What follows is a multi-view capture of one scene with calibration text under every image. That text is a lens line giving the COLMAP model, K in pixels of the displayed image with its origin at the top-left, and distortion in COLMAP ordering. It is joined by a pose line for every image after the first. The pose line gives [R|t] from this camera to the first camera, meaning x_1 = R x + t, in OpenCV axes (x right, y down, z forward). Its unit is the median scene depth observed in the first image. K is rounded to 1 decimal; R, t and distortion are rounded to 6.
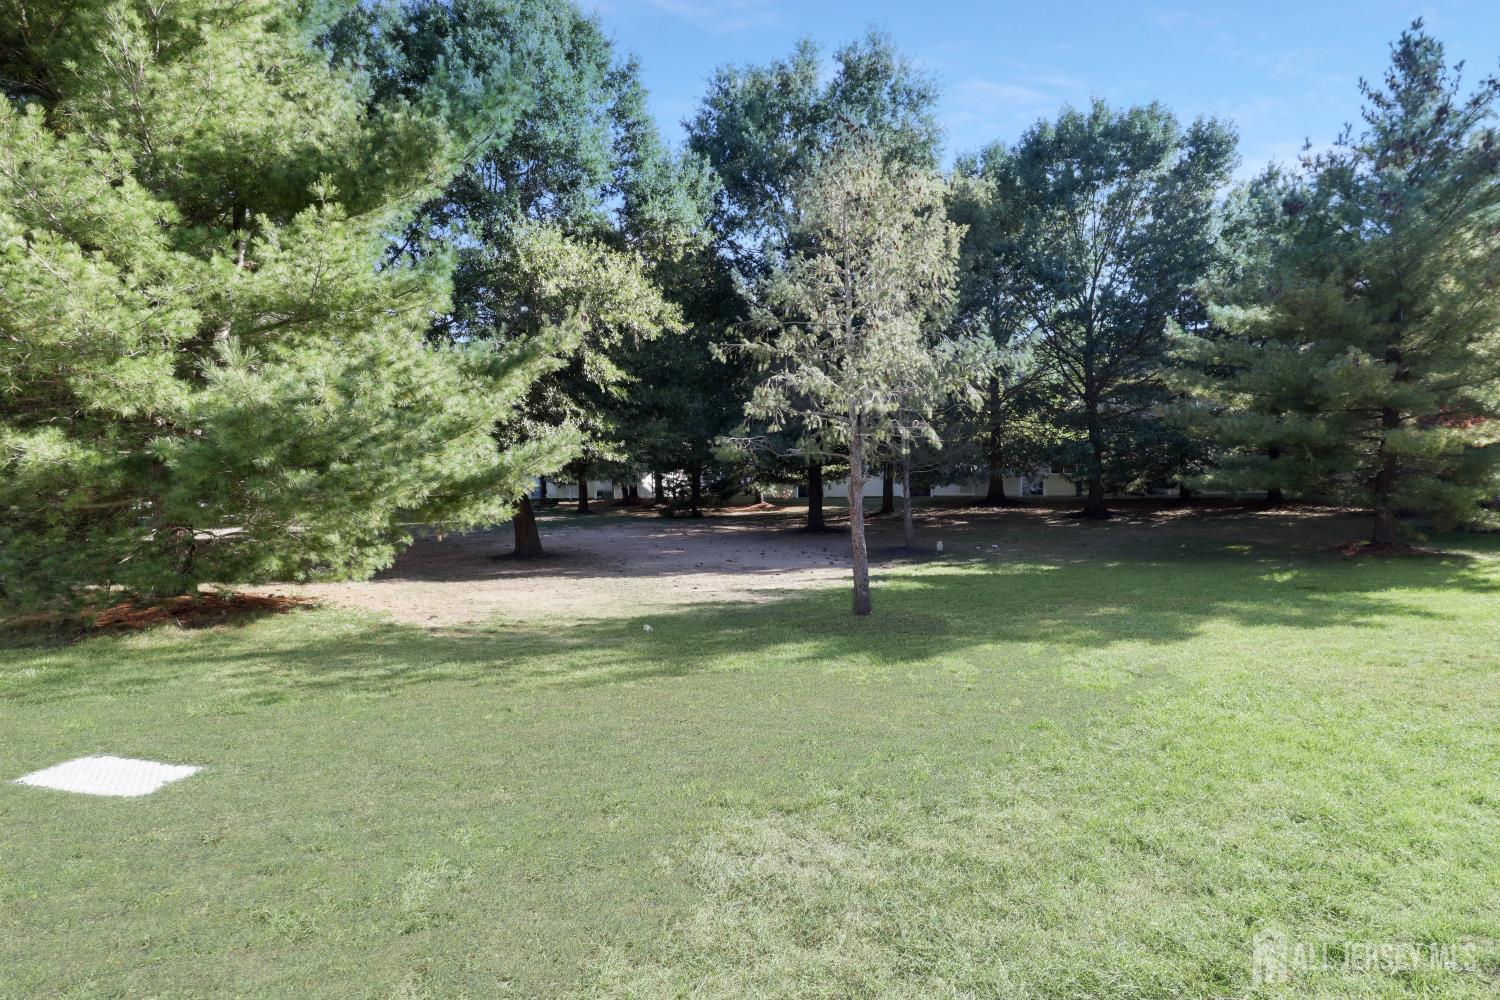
lens RADIAL K [[749.9, 0, 750.0], [0, 749.9, 500.0], [0, 0, 1]] dist [-0.035440, 0.005381]
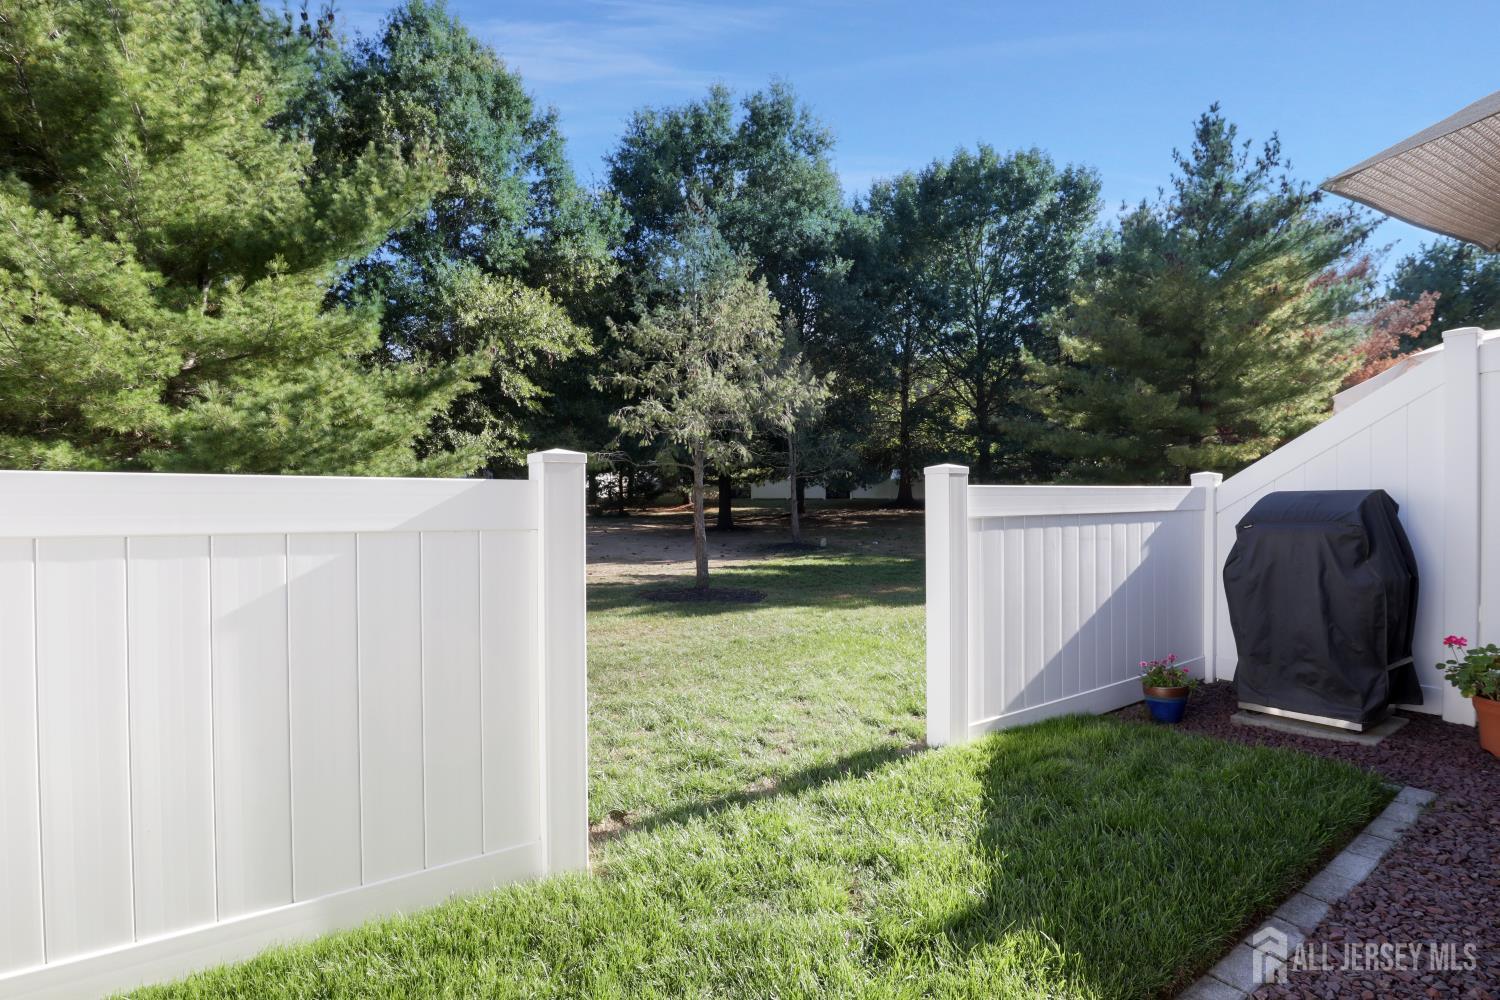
lens RADIAL K [[749.9, 0, 750.0], [0, 749.9, 500.0], [0, 0, 1]] dist [-0.035440, 0.005381]
pose [[0.997794, 0.007590, 0.065957, 0.099235], [-0.007483, 0.999970, -0.001871, 0.000312], [-0.065969, 0.001374, 0.997821, -0.202305]]
